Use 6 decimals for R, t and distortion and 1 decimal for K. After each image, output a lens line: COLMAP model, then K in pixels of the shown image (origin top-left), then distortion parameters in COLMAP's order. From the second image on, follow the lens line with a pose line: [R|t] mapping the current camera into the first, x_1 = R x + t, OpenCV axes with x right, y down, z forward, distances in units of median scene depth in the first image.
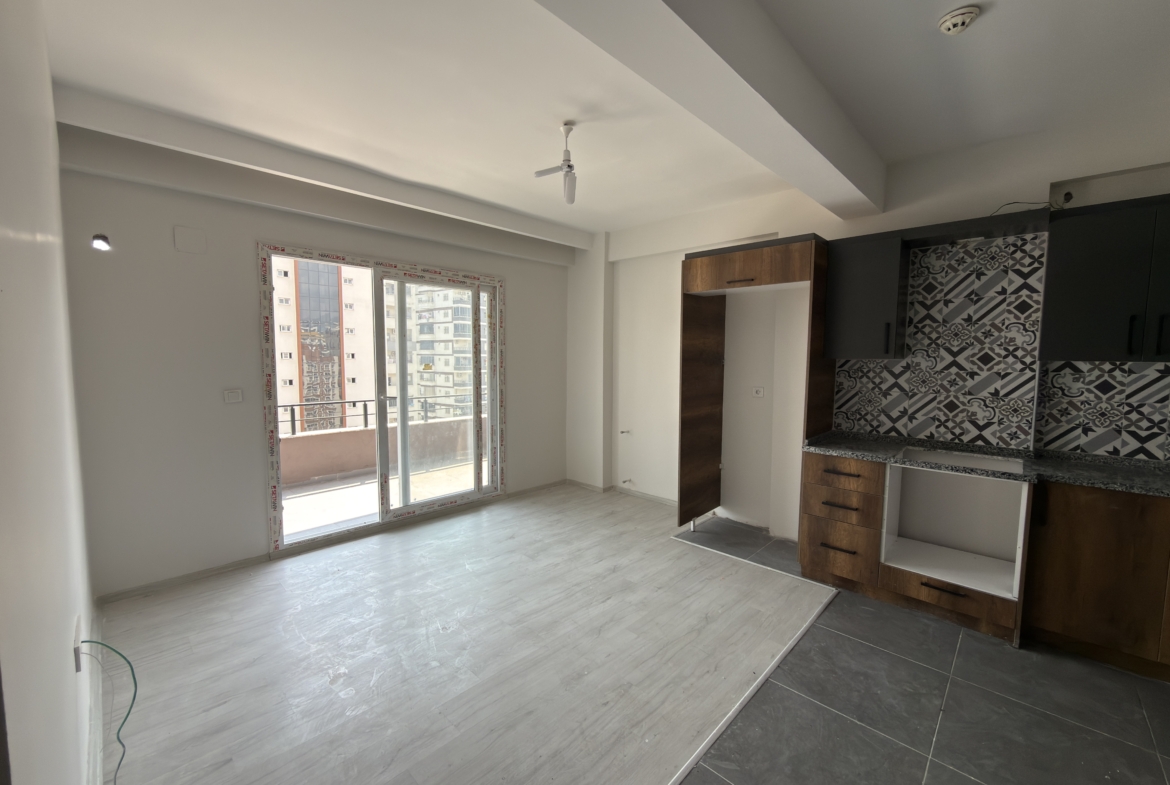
lens RADIAL K [[464.0, 0, 586.2], [0, 464.0, 392.0], [0, 0, 1]] dist [0.000301, 0.000030]
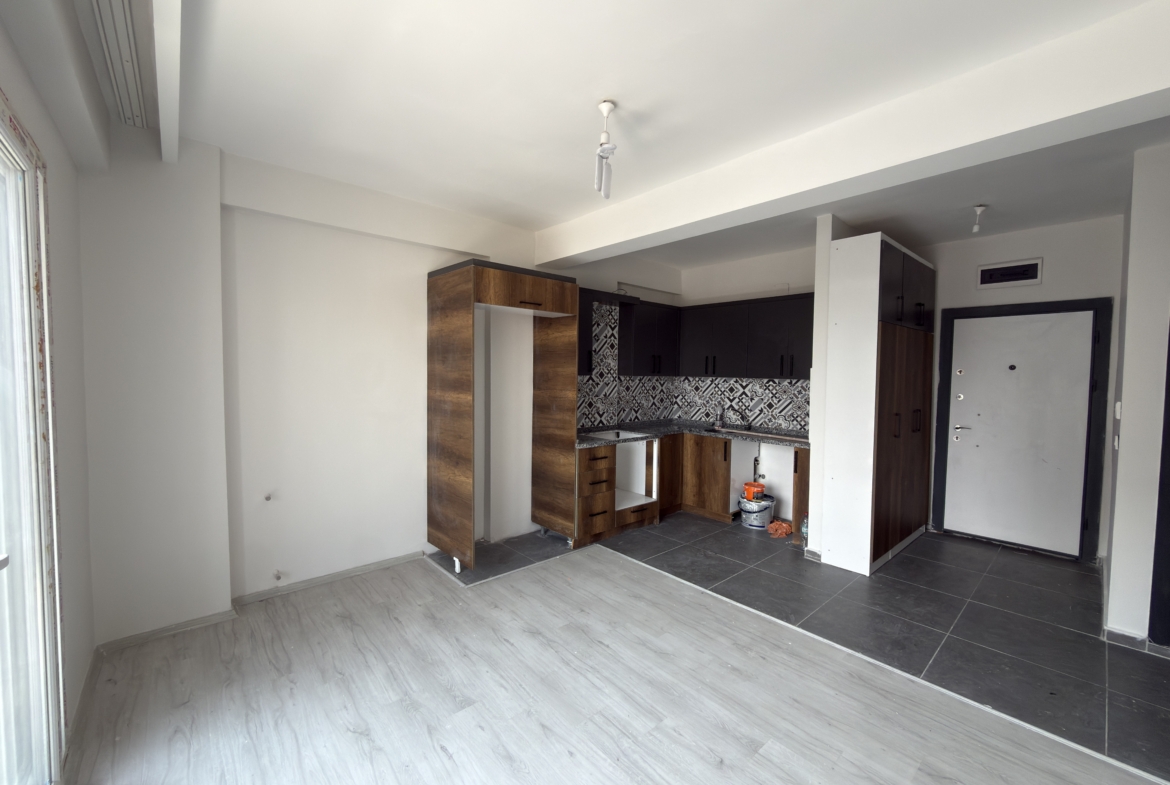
lens RADIAL K [[464.0, 0, 586.2], [0, 464.0, 392.0], [0, 0, 1]] dist [0.000301, 0.000030]
pose [[0.082415, -0.047396, 0.995470, -0.823540], [0.066036, 0.996933, 0.041998, -0.083099], [-0.994408, 0.062276, 0.085292, 0.905950]]
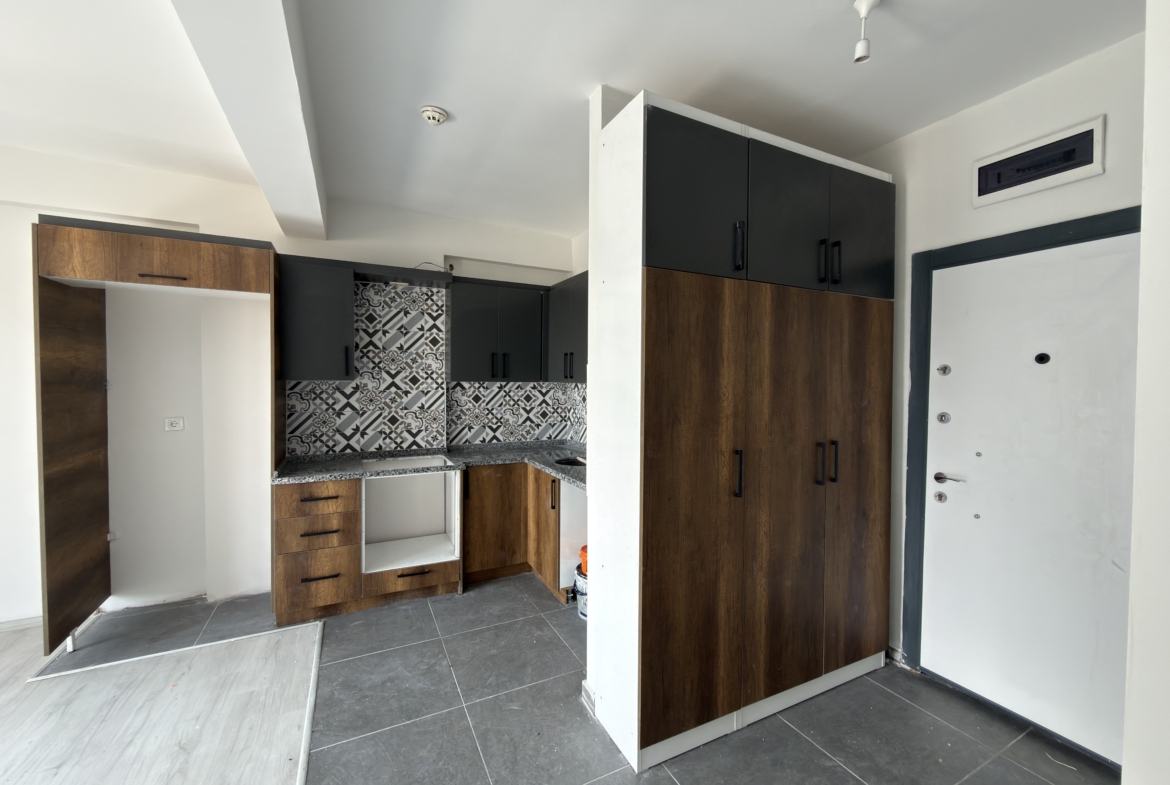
lens RADIAL K [[464.0, 0, 586.2], [0, 464.0, 392.0], [0, 0, 1]] dist [0.000301, 0.000030]
pose [[0.334081, -0.026575, 0.942170, -0.169551], [0.068415, 0.997649, 0.003881, -0.012246], [-0.940058, 0.063162, 0.335114, 0.139403]]
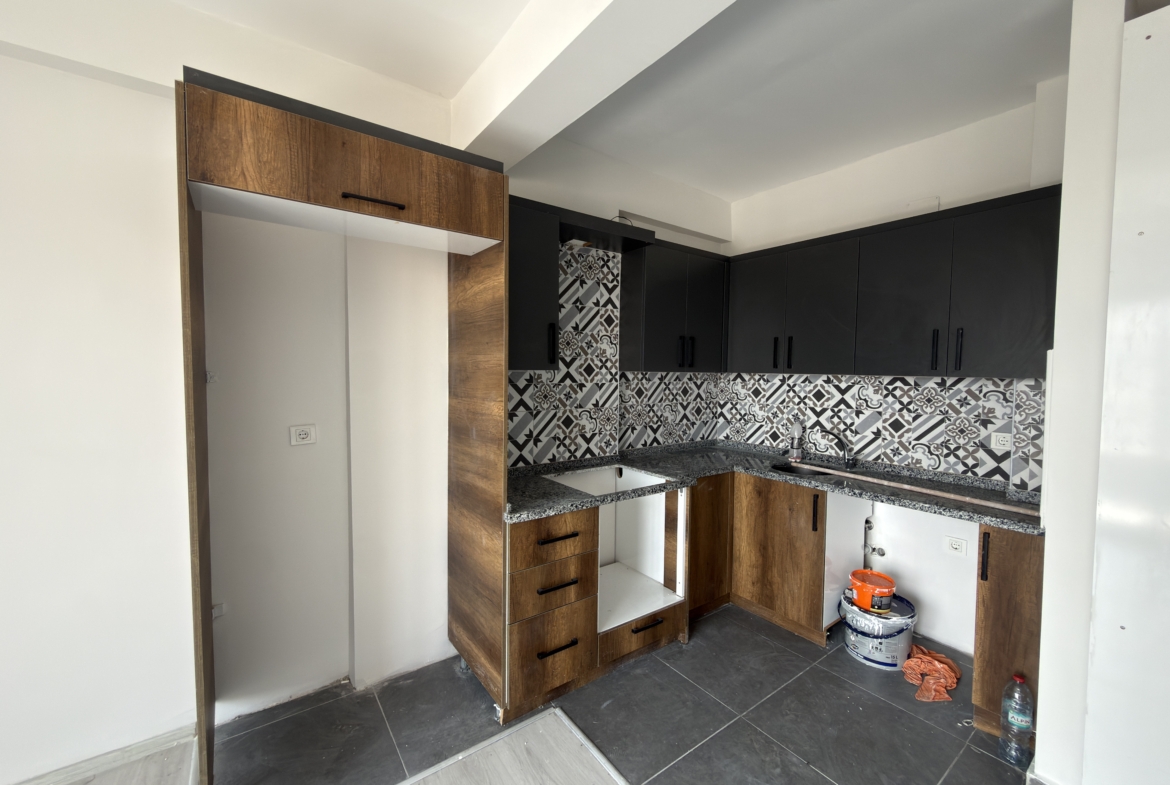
lens RADIAL K [[464.0, 0, 586.2], [0, 464.0, 392.0], [0, 0, 1]] dist [0.000301, 0.000030]
pose [[0.178170, -0.050564, 0.982700, -0.102766], [0.068101, 0.996918, 0.038948, -0.062798], [-0.981640, 0.059983, 0.181065, 0.823119]]
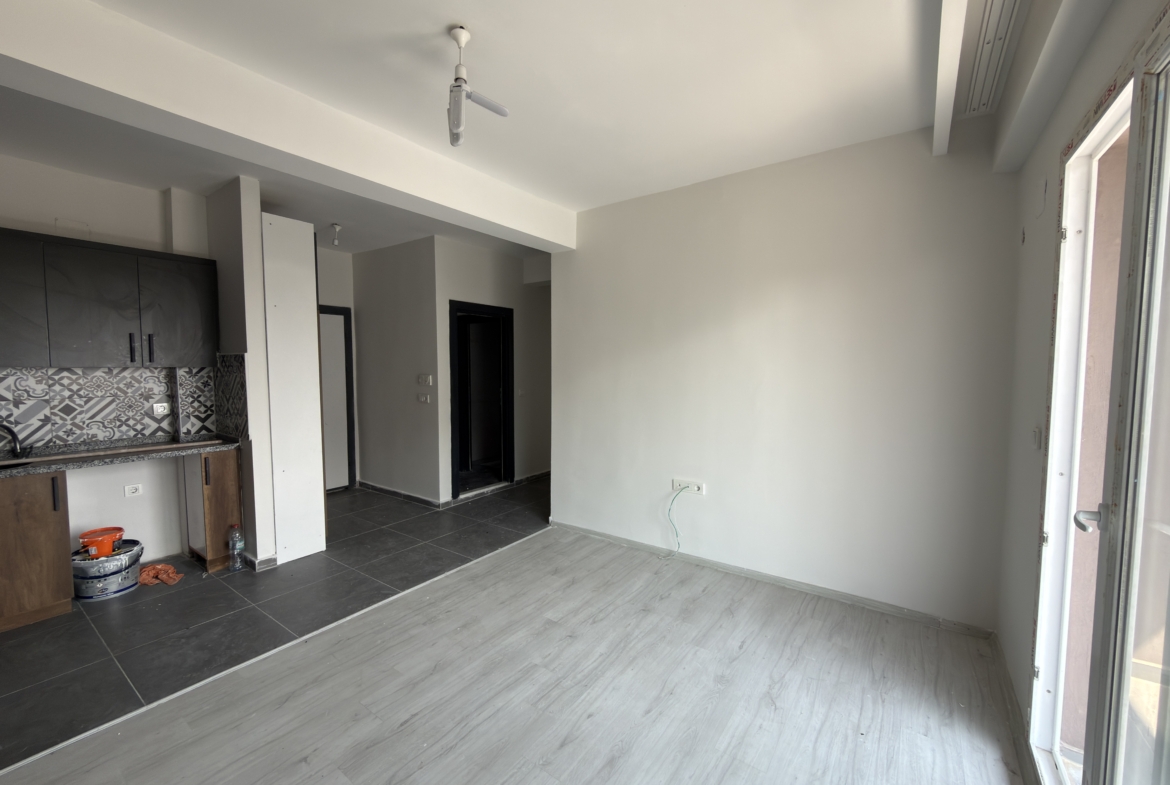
lens RADIAL K [[464.0, 0, 586.2], [0, 464.0, 392.0], [0, 0, 1]] dist [0.000301, 0.000030]
pose [[-0.988781, 0.000330, -0.149375, -0.111195], [-0.020057, 0.990649, 0.134954, -0.127962], [0.148023, 0.136435, -0.979528, 1.612167]]
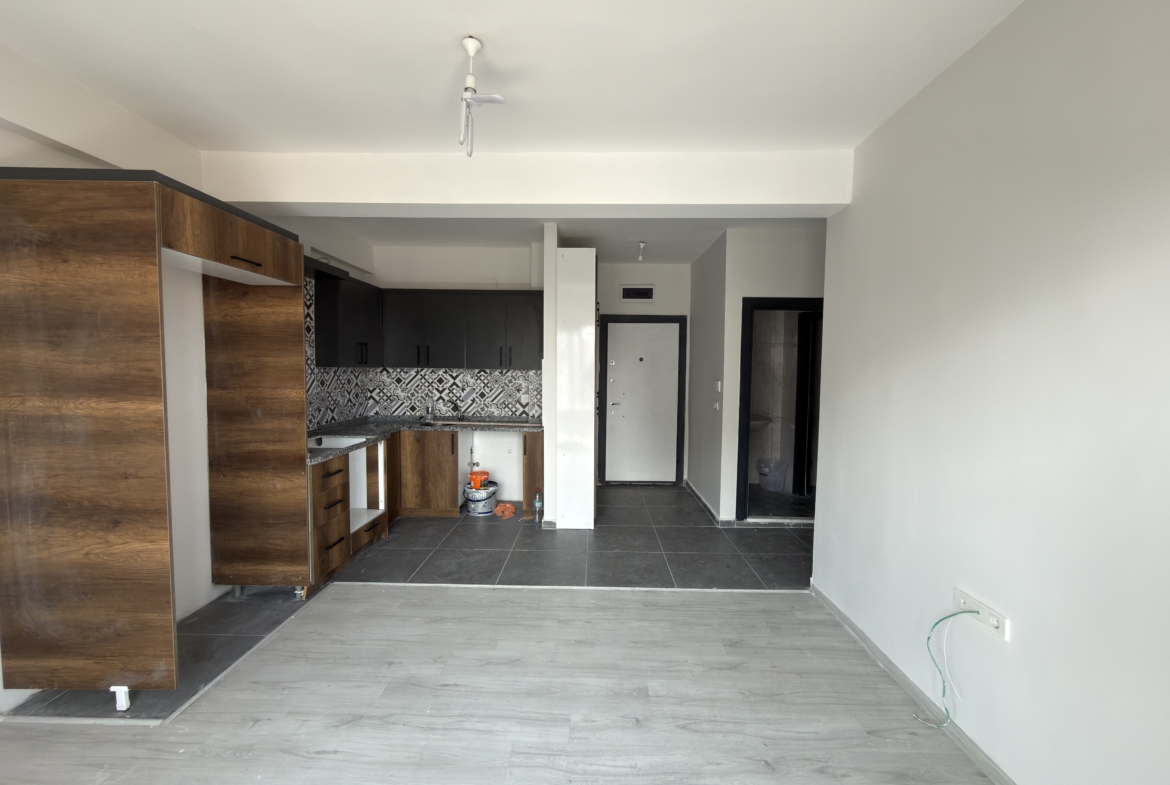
lens RADIAL K [[464.0, 0, 586.2], [0, 464.0, 392.0], [0, 0, 1]] dist [0.000301, 0.000030]
pose [[-0.676488, -0.053814, 0.734485, -0.636394], [0.043534, 0.992661, 0.112826, -0.110128], [-0.735166, 0.108301, -0.669180, 1.269491]]
